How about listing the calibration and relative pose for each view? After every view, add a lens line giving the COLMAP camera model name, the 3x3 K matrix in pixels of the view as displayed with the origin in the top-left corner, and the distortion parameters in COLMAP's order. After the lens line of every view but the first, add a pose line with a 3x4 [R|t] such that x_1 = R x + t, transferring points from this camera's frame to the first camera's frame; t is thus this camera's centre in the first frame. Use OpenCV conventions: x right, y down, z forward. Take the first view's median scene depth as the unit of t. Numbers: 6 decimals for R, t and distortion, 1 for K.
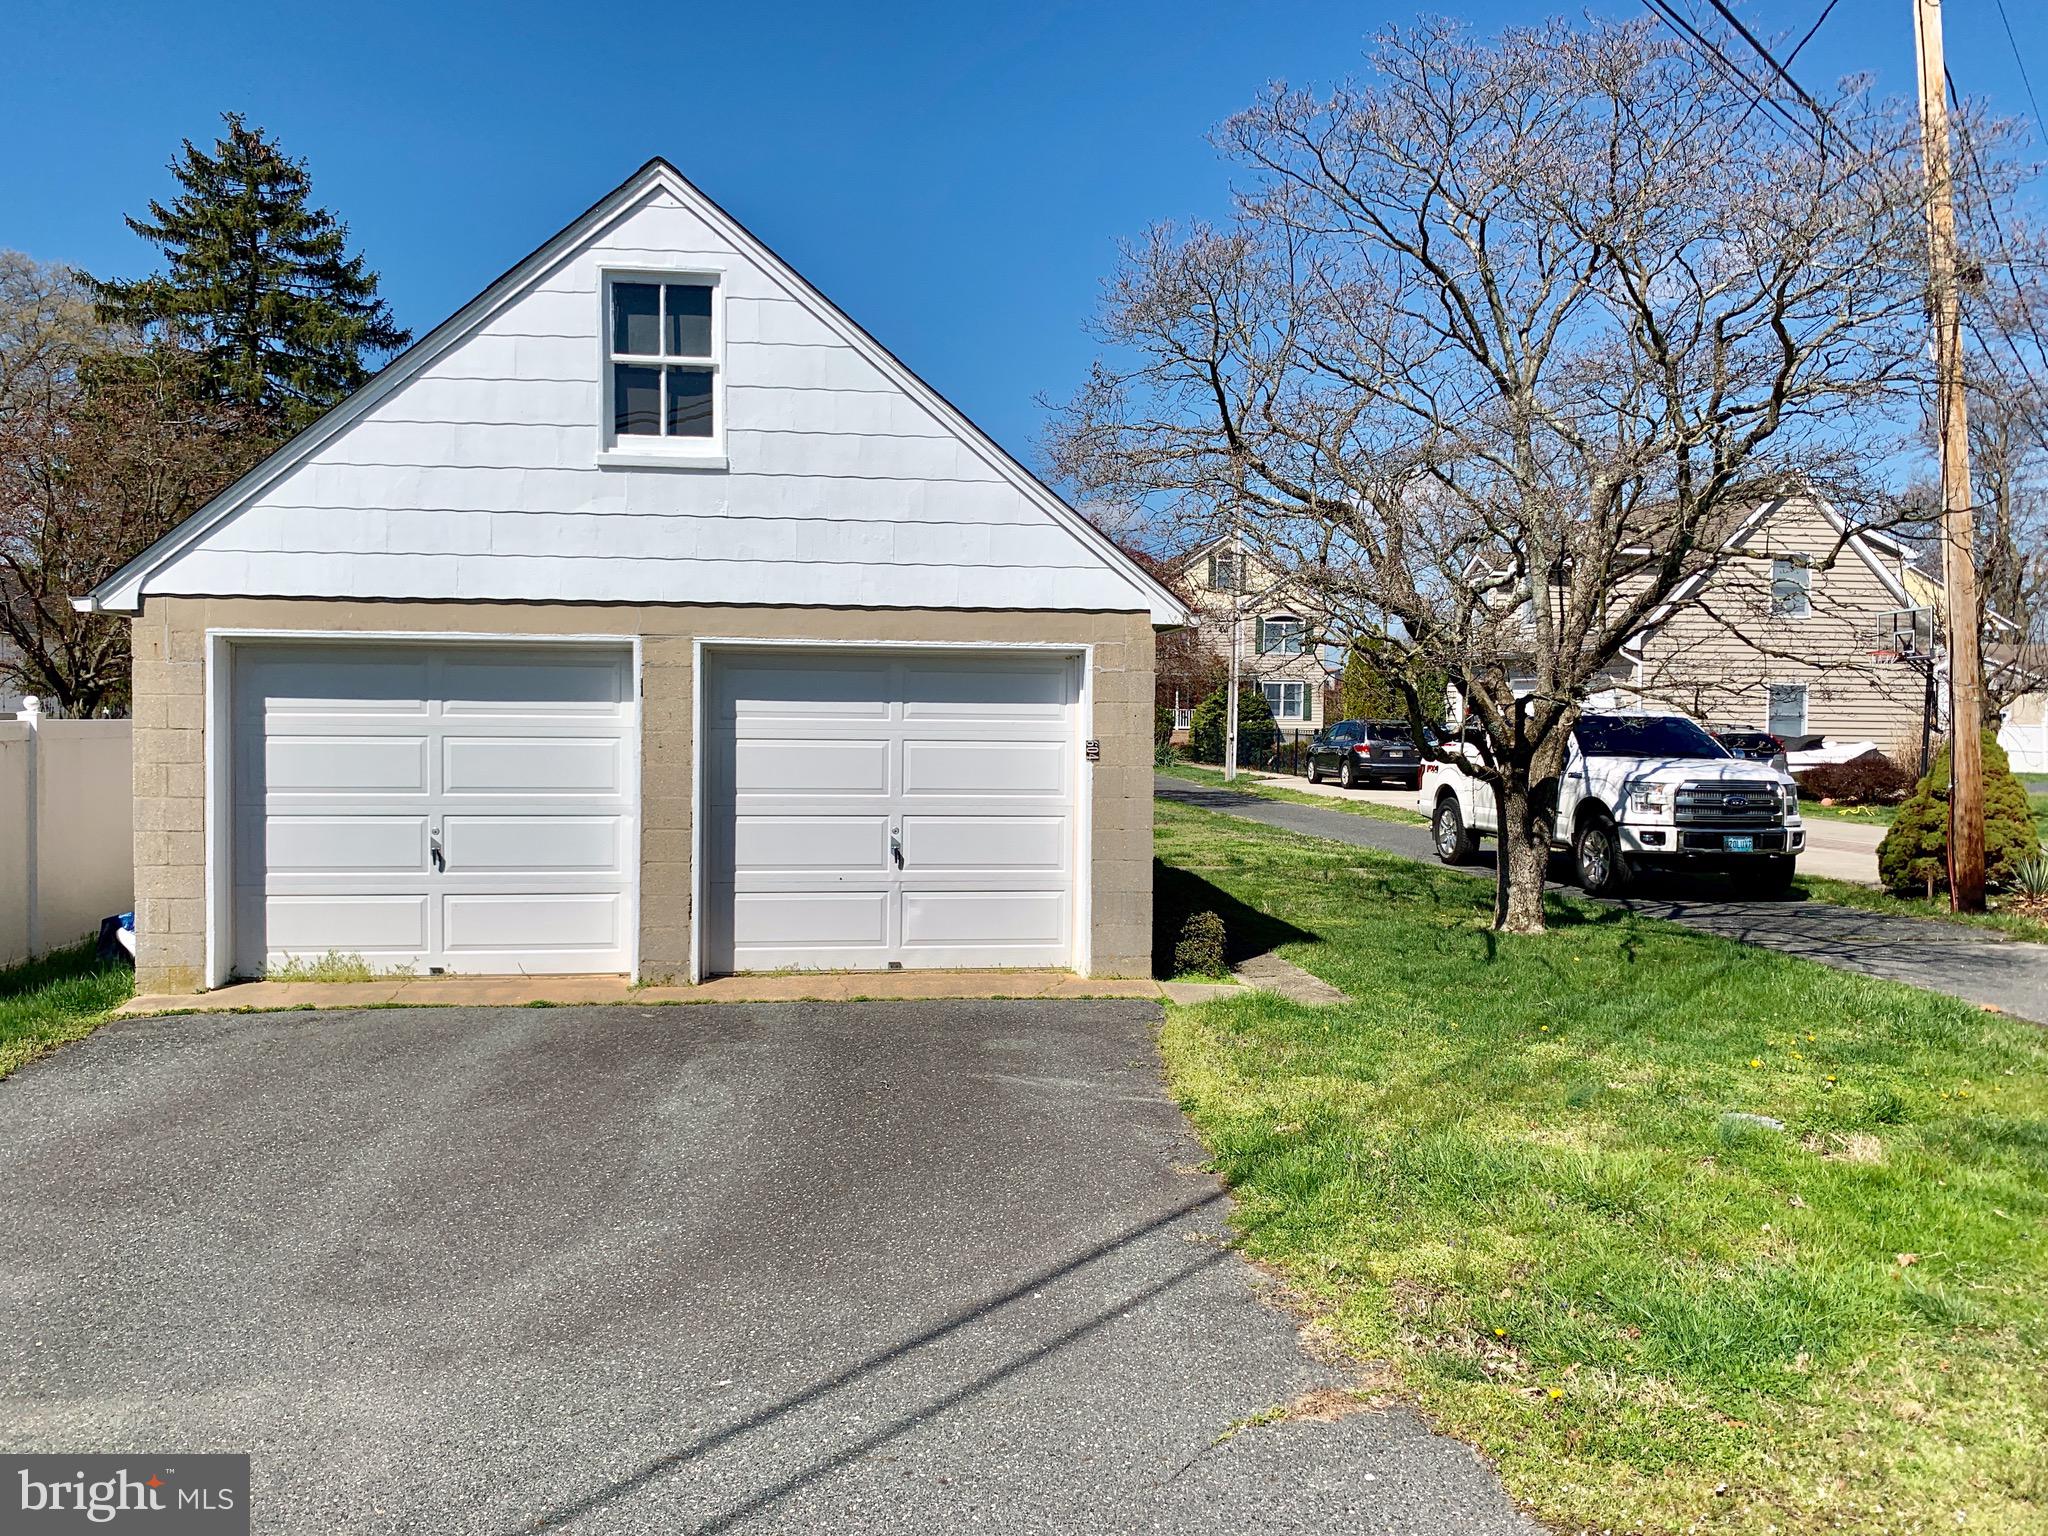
lens RADIAL K [[1560.5, 0, 1067.0], [0, 1560.5, 770.3], [0, 0, 1]] dist [0.016334, -0.057057]
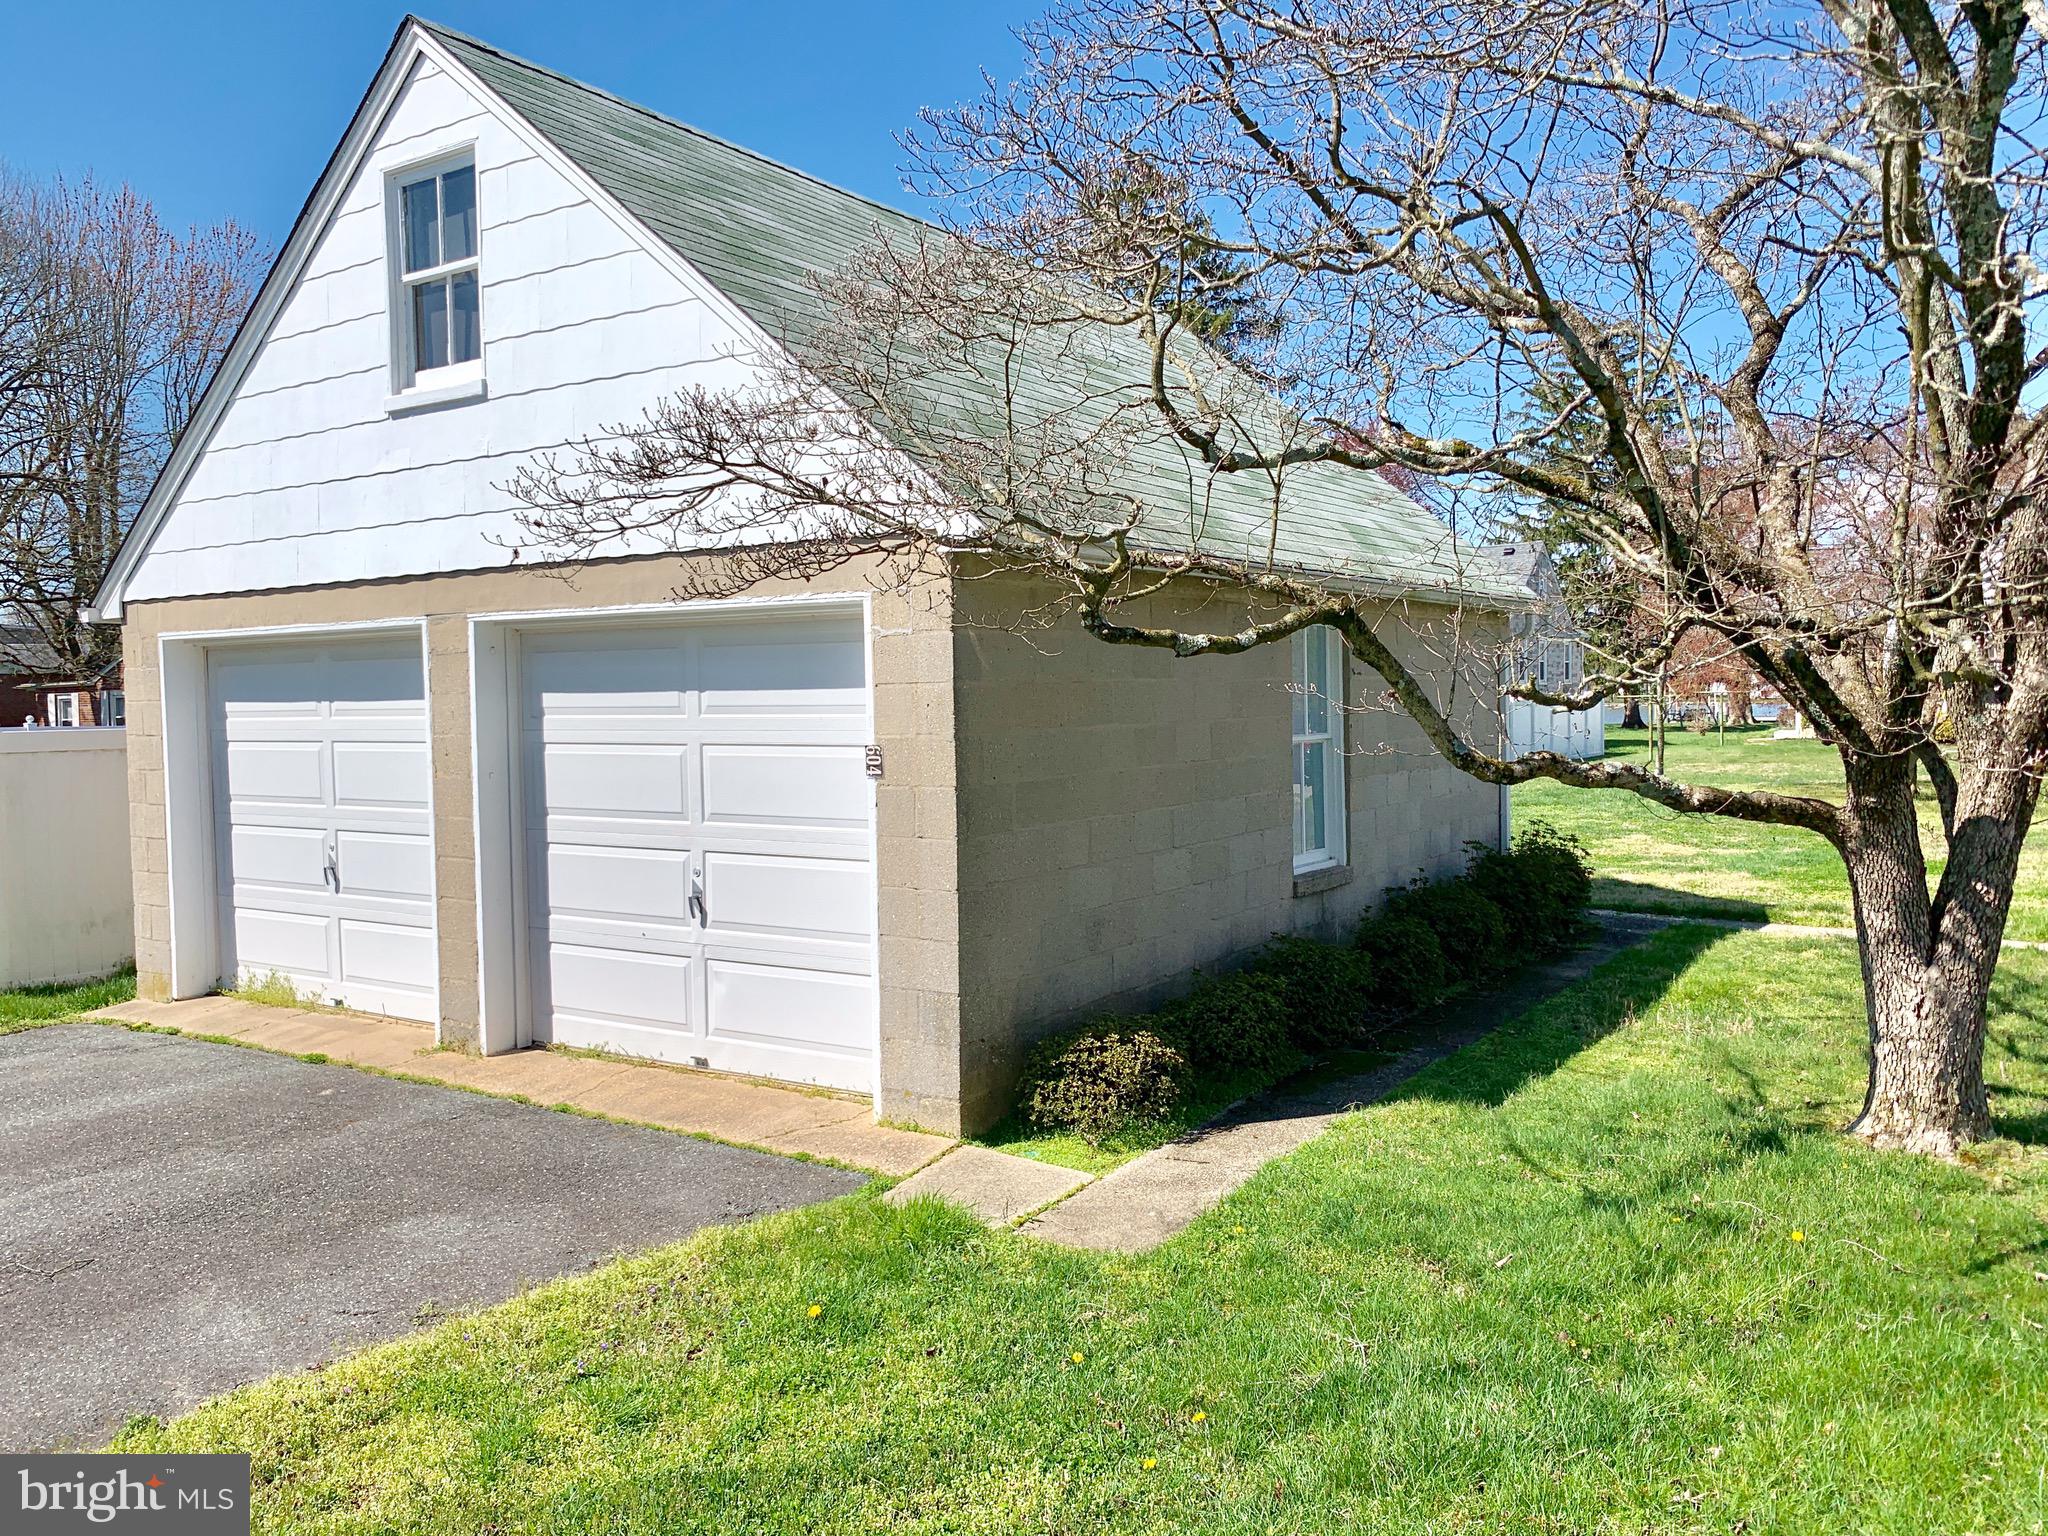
lens RADIAL K [[1623.0, 0, 1024.0], [0, 1623.0, 768.0], [0, 0, 1]] dist [-0.015700, 0.000001]
pose [[0.762698, 0.007655, -0.646710, 0.503674], [-0.004173, 0.999967, 0.006915, -0.015136], [0.646742, -0.002575, 0.762705, 0.560670]]
